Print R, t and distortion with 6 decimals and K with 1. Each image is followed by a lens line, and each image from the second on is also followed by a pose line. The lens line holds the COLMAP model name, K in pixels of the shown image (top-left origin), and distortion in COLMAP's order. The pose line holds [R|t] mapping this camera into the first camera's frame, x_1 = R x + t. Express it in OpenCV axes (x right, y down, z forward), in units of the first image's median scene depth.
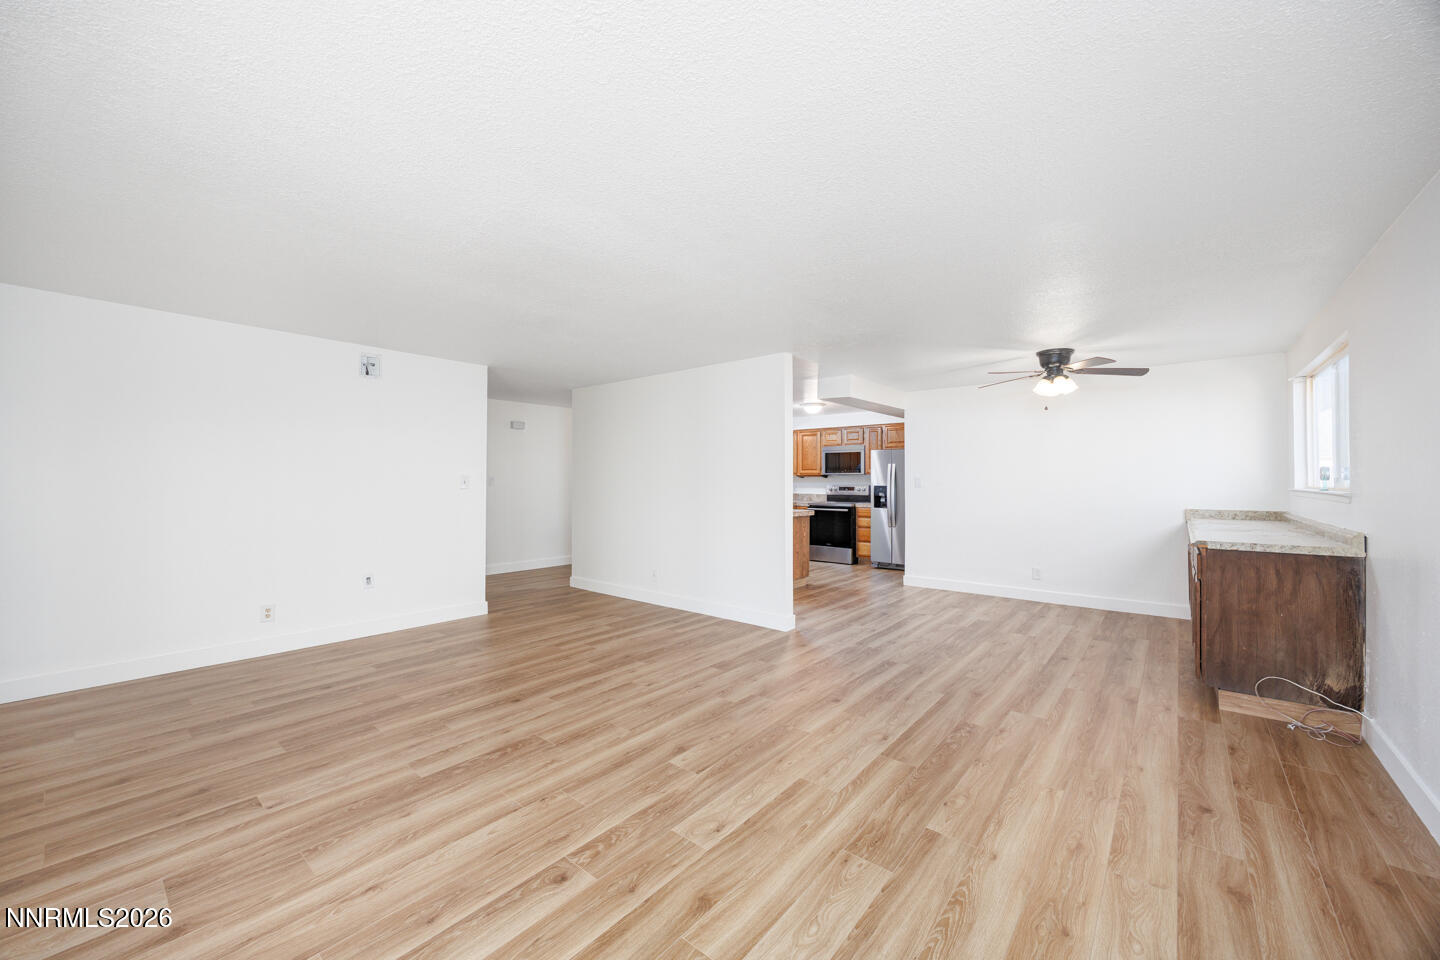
lens RADIAL K [[563.1, 0, 728.9], [0, 563.1, 476.3], [0, 0, 1]] dist [-0.002876, -0.000336]
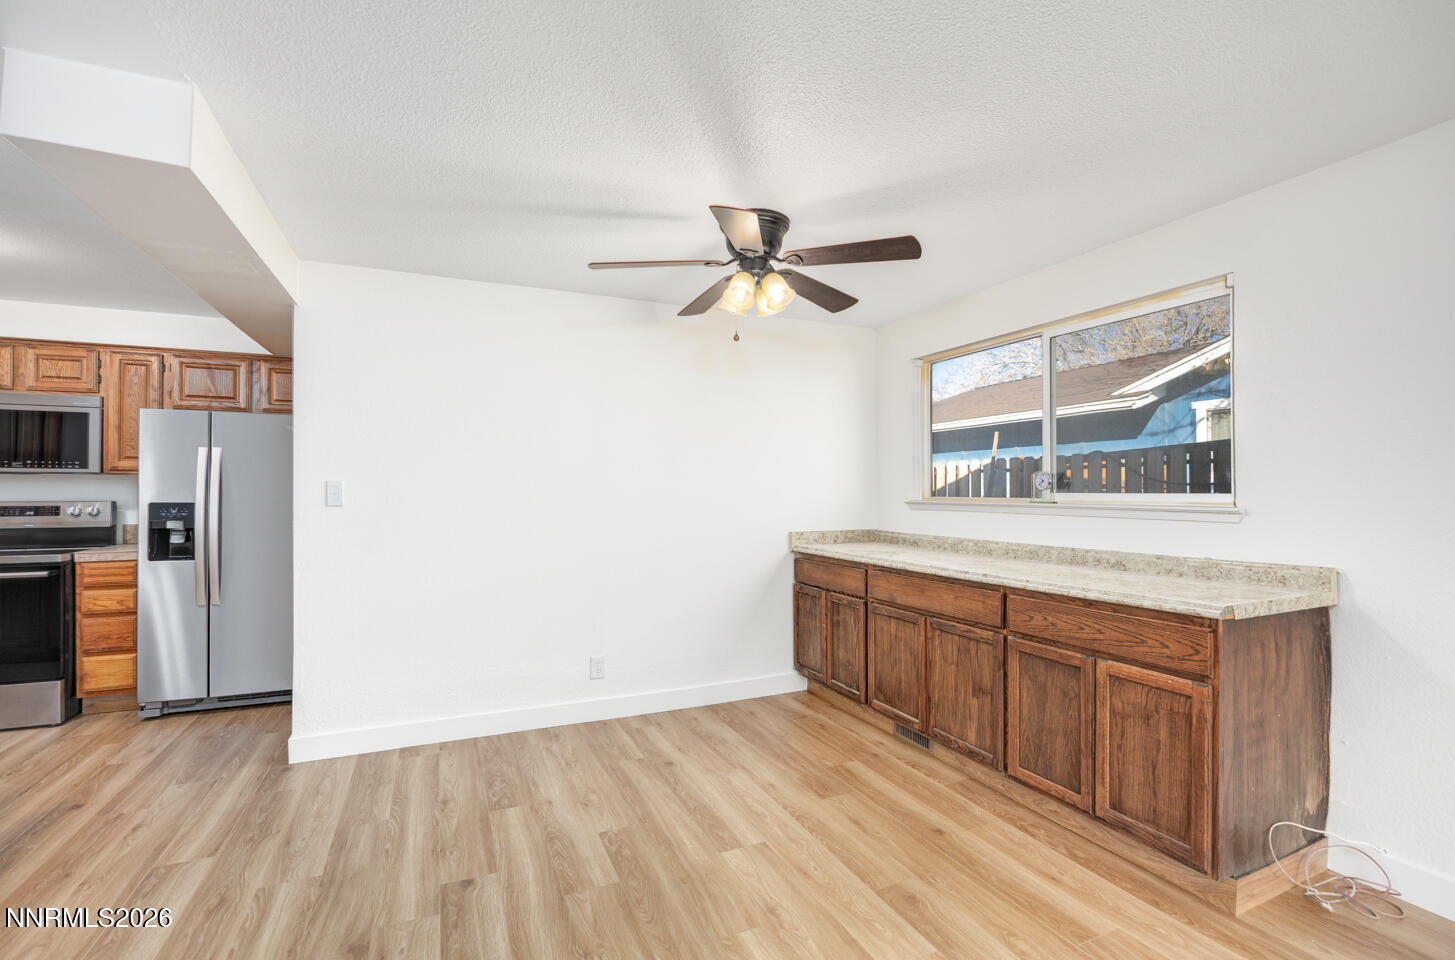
lens RADIAL K [[656.1, 0, 733.3], [0, 656.1, 488.5], [0, 0, 1]] dist [-0.014403, -0.000082]
pose [[0.444969, 0.004266, 0.895536, 0.042869], [-0.007820, 0.999969, -0.000879, 0.004512], [-0.895512, -0.006612, 0.444989, 0.464617]]
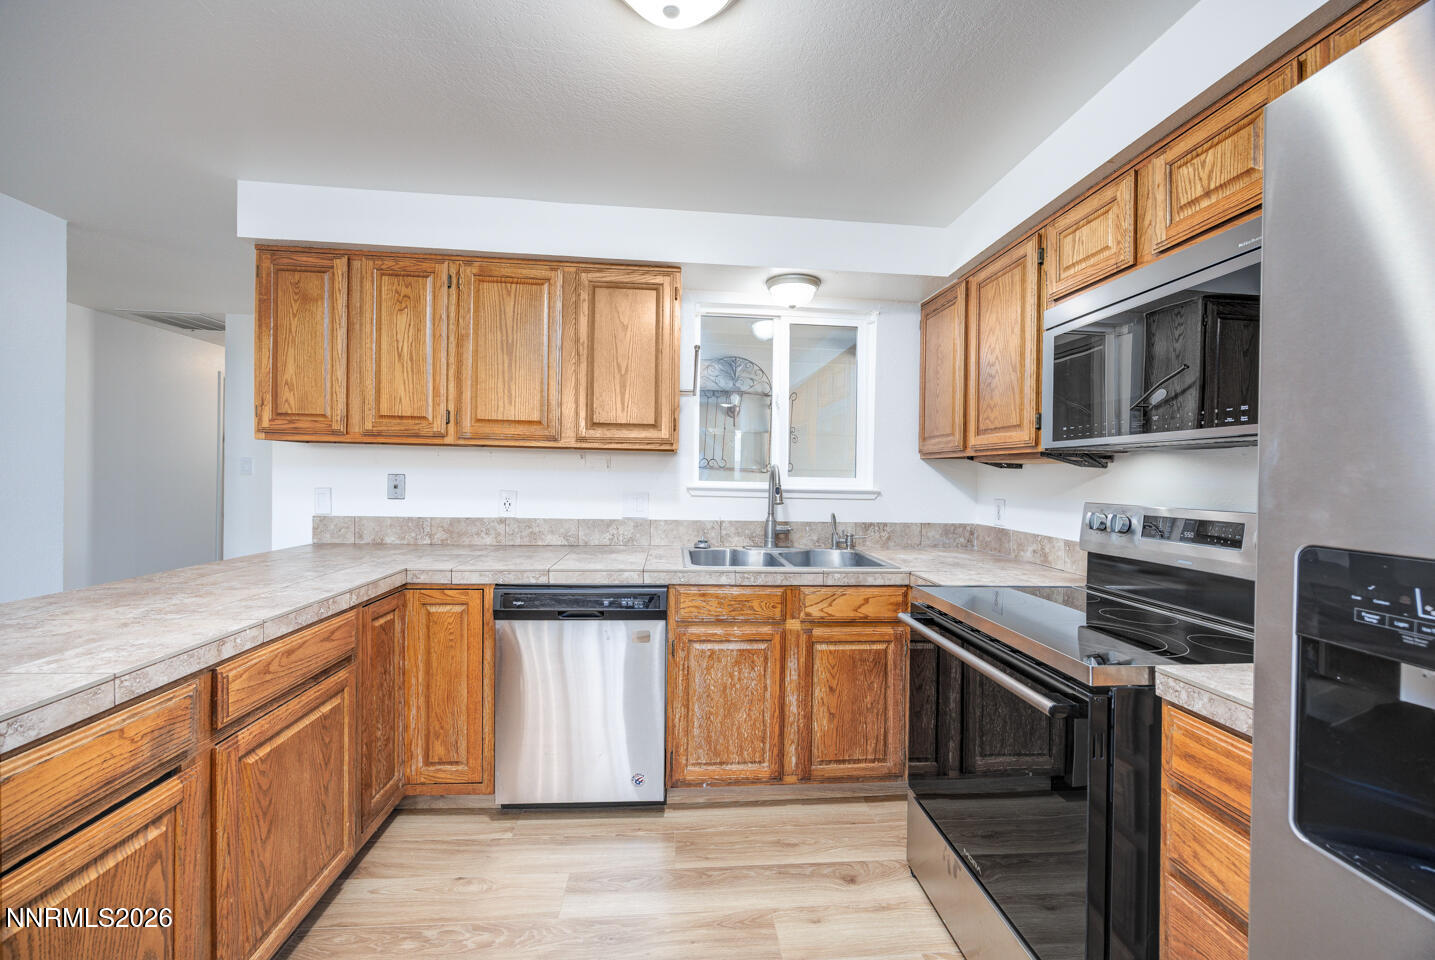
lens RADIAL K [[545.0, 0, 722.2], [0, 545.0, 475.9], [0, 0, 1]] dist [-0.002332, 0.000263]
pose [[0.709070, 0.019271, -0.704874, 0.258625], [-0.021199, 0.999757, 0.006009, 0.009021], [0.704819, 0.010682, 0.709307, 0.911831]]
